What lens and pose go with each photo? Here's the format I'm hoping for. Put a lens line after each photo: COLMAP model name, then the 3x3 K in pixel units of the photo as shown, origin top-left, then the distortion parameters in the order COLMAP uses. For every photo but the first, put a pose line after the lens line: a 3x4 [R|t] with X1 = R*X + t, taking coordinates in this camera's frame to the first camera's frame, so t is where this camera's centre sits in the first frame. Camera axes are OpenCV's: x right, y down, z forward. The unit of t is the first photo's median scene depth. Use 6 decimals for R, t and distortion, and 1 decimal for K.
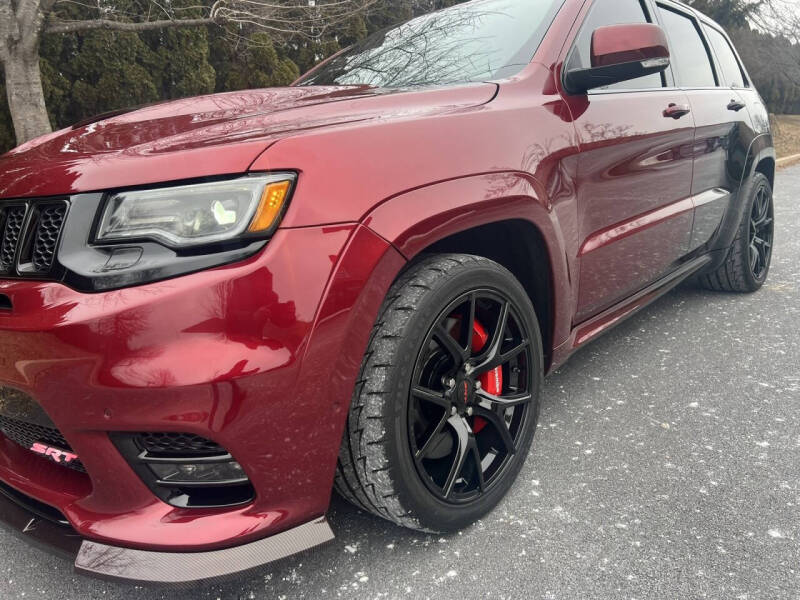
lens RADIAL K [[605.8, 0, 405.9], [0, 605.8, 301.4], [0, 0, 1]] dist [0.070642, -0.078348]
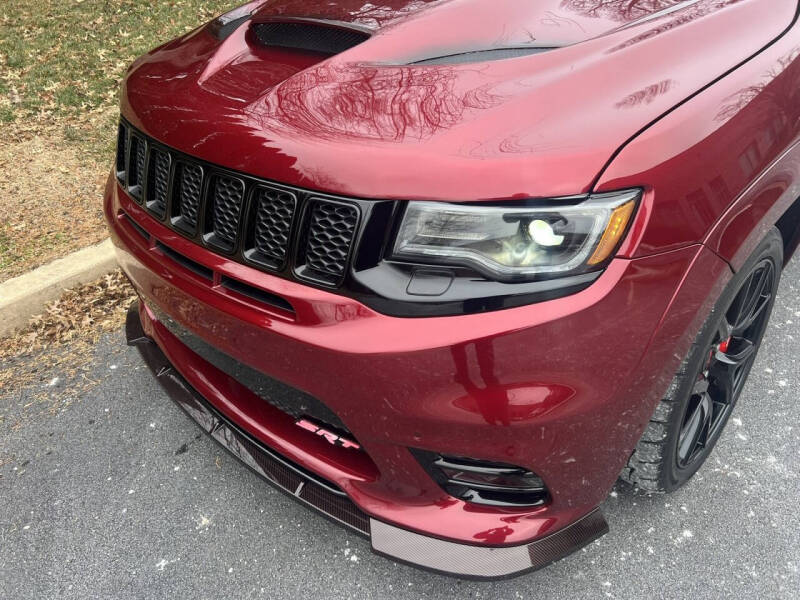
lens RADIAL K [[604.9, 0, 395.1], [0, 604.9, 297.7], [0, 0, 1]] dist [0.069794, -0.077961]
pose [[0.999295, 0.026688, -0.026410, -0.398937], [-0.015555, 0.934466, 0.355712, -0.296677], [0.034172, -0.355050, 0.934222, 0.130646]]
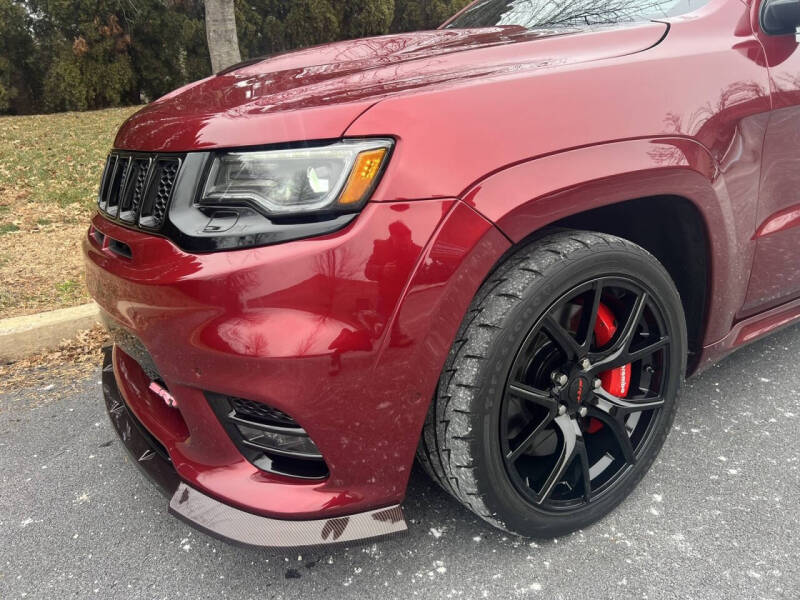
lens RADIAL K [[604.9, 0, 395.1], [0, 604.9, 297.7], [0, 0, 1]] dist [0.069794, -0.077961]
pose [[0.956729, 0.105115, -0.271331, 0.073783], [-0.078390, 0.991104, 0.107552, -0.061985], [0.280223, -0.081629, 0.956458, 0.099251]]
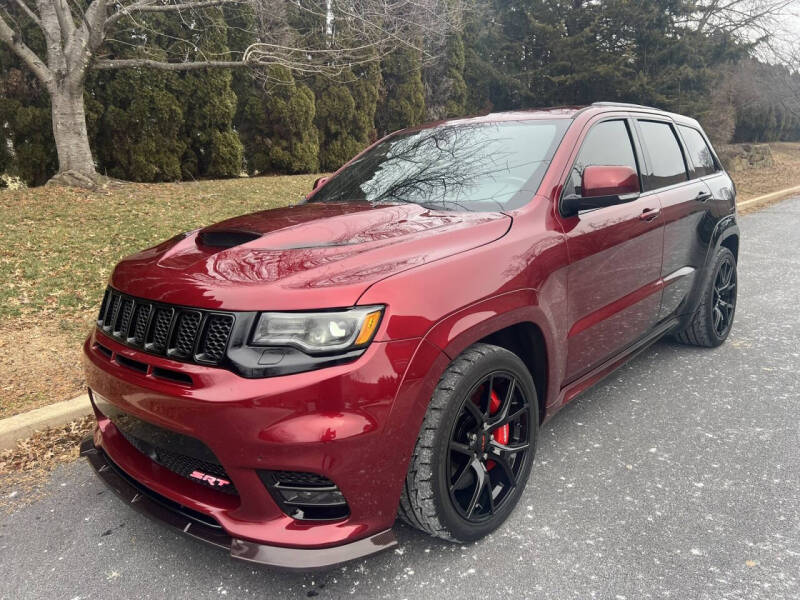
lens RADIAL K [[605.8, 0, 405.9], [0, 605.8, 301.4], [0, 0, 1]] dist [0.070642, -0.078348]
pose [[0.999284, 0.037191, 0.006917, -0.111290], [-0.037107, 0.999240, -0.011901, -0.167728], [-0.007355, 0.011636, 0.999905, -0.448205]]
